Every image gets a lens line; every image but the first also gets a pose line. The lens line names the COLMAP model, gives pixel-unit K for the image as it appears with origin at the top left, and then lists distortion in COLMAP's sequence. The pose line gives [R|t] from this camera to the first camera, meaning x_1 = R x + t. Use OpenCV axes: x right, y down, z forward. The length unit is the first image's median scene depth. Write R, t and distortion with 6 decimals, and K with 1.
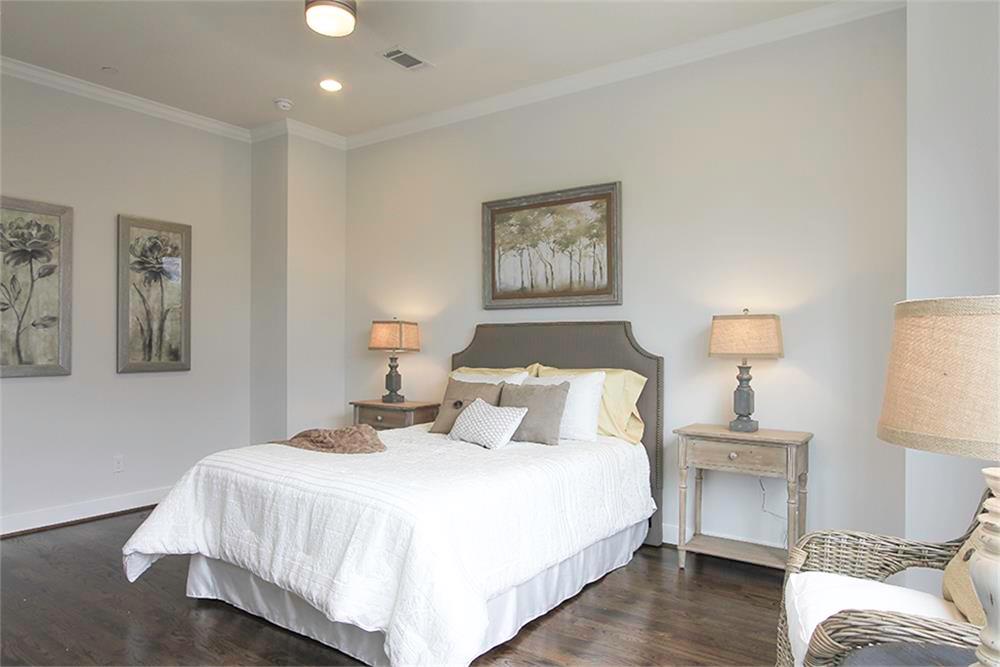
lens RADIAL K [[627.2, 0, 500.0], [0, 627.2, 333.5], [0, 0, 1]] dist [-0.001576, -0.000225]
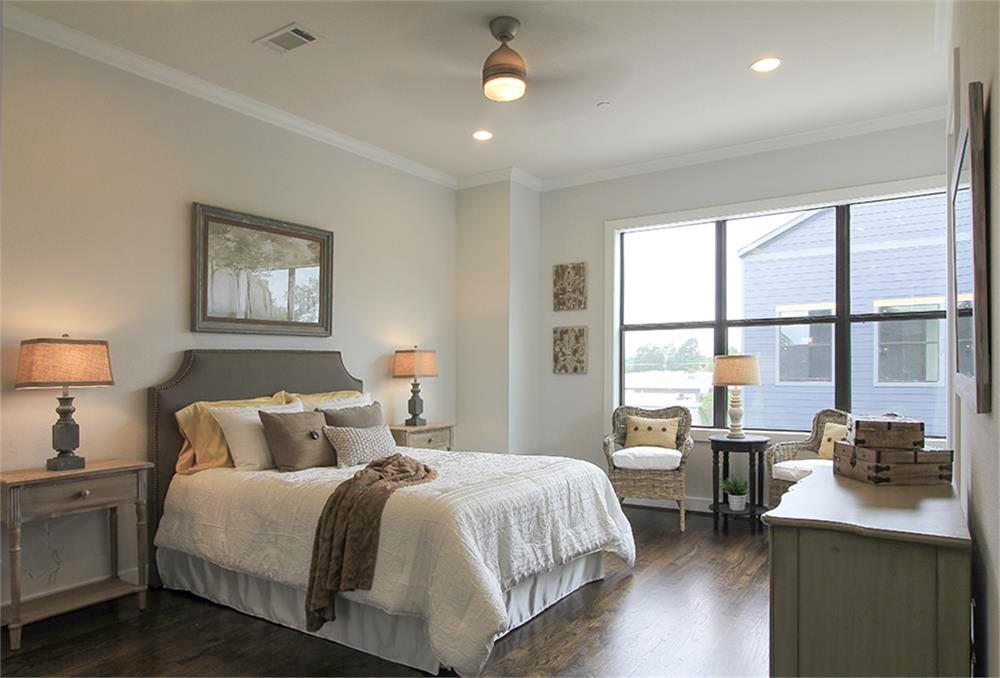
lens RADIAL K [[657.8, 0, 500.7], [0, 657.8, 361.4], [0, 0, 1]] dist [-0.000611, -0.001479]
pose [[-0.026030, 0.004233, 0.999652, -0.918513], [-0.002896, 0.999987, -0.004309, 0.003808], [-0.999657, -0.003007, -0.026017, 0.626880]]
